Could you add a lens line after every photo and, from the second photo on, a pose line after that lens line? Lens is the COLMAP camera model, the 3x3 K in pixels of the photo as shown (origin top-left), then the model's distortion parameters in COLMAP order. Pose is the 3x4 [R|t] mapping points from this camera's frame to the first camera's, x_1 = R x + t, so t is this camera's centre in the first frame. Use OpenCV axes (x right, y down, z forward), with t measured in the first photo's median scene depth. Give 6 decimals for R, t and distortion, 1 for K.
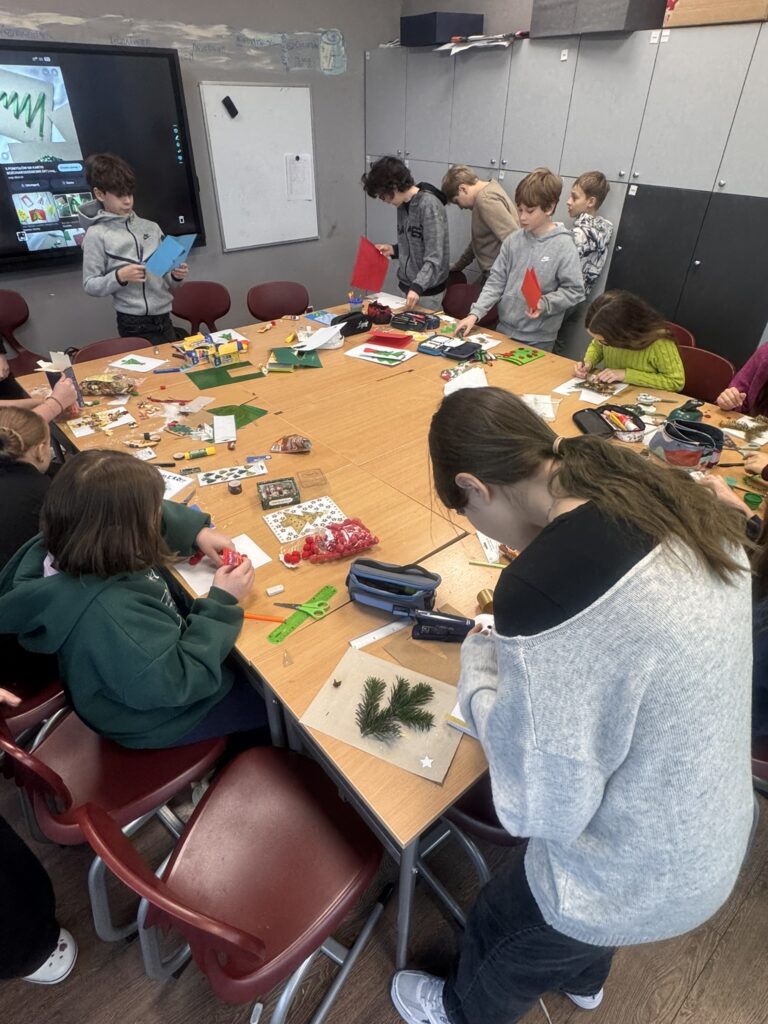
lens RADIAL K [[567.3, 0, 387.2], [0, 567.3, 511.8], [0, 0, 1]] dist [0.005569, -0.003951]
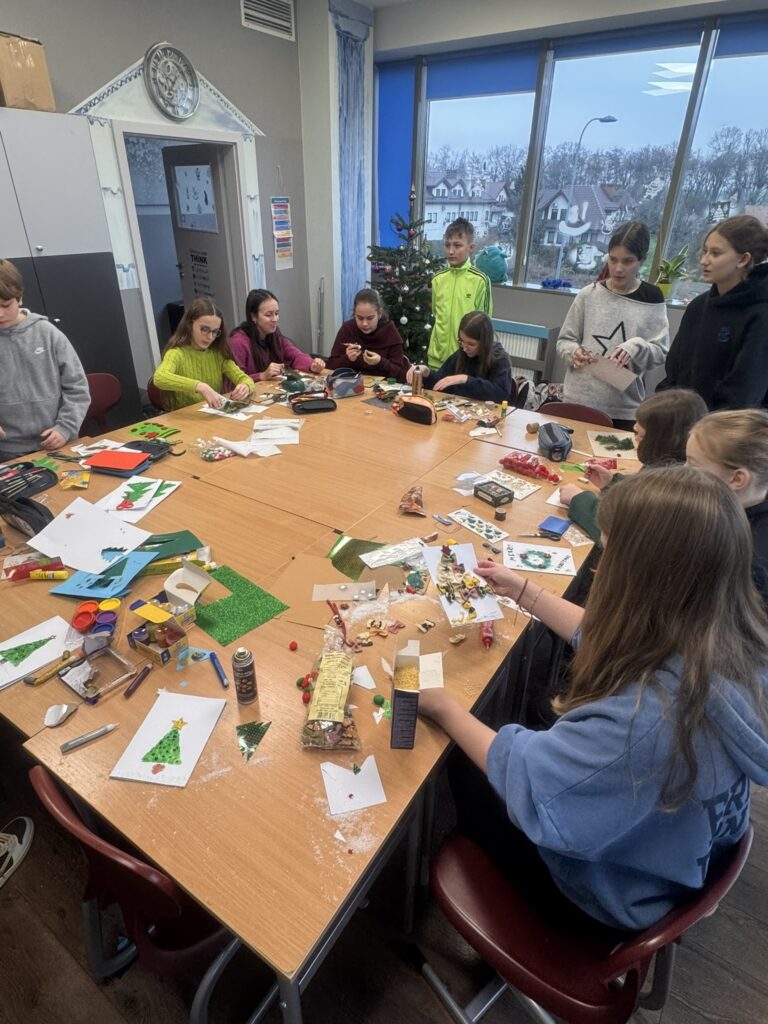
lens RADIAL K [[567.3, 0, 382.9], [0, 567.3, 512.4], [0, 0, 1]] dist [0.005569, -0.003951]
pose [[-0.262263, -0.479424, 0.837479, -0.711887], [0.551274, 0.637870, 0.537791, -0.480885], [-0.792032, 0.602723, 0.097004, 0.683484]]
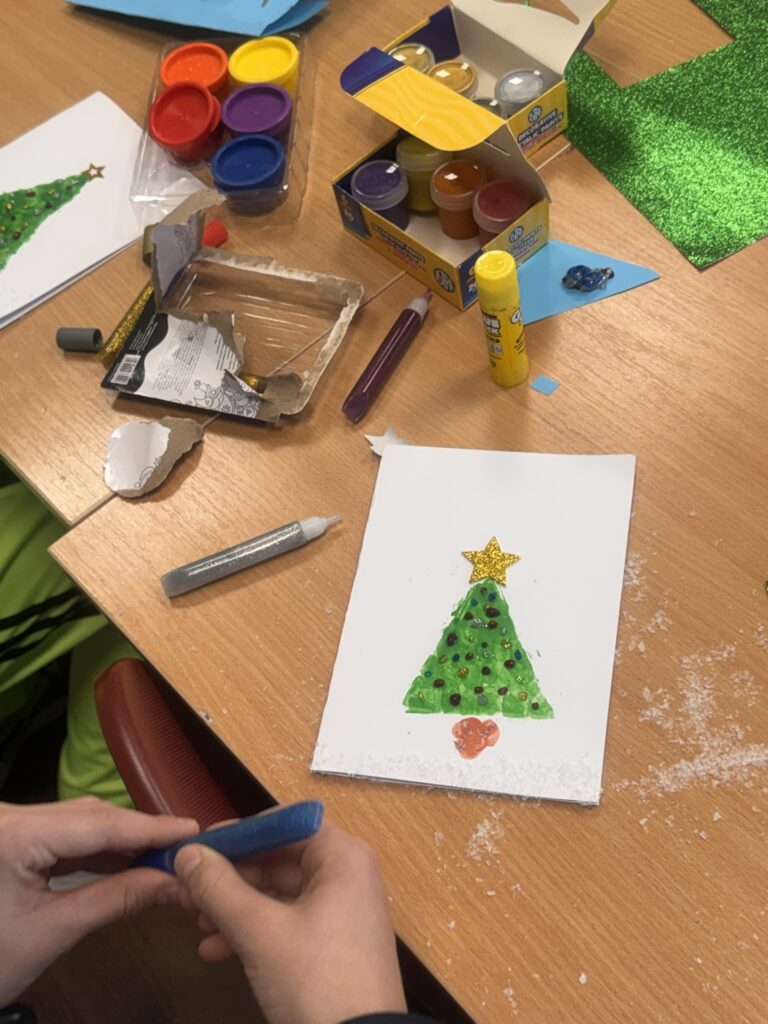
lens RADIAL K [[1388.7, 0, 382.3], [0, 1388.7, 516.3], [0, 0, 1]] dist [0.139344, 0.000000]
pose [[0.011545, -0.831715, 0.555082, -0.547131], [0.713992, 0.395499, 0.577751, -0.424784], [-0.700058, 0.389654, 0.598404, 0.791775]]
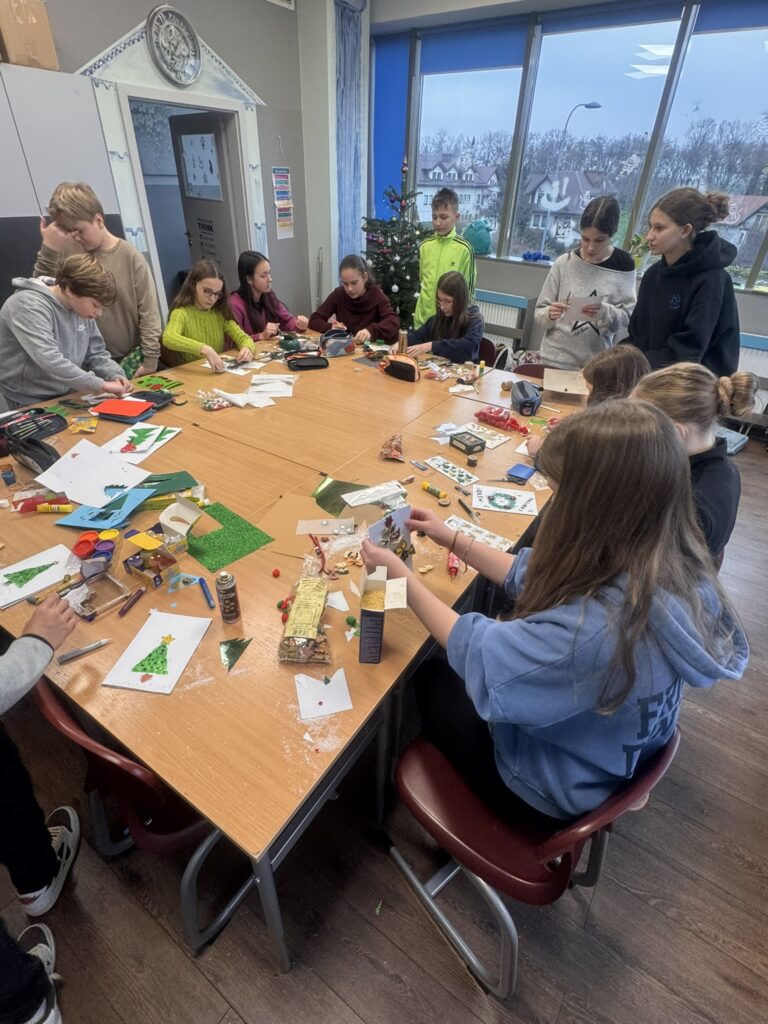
lens RADIAL K [[499.9, 0, 384.4], [0, 499.9, 510.0], [0, 0, 1]] dist [0.003532, -0.001909]
pose [[-0.263496, -0.545773, 0.795426, -0.707809], [0.537811, 0.601415, 0.590812, -0.447434], [-0.800831, 0.583465, 0.135052, 0.680704]]
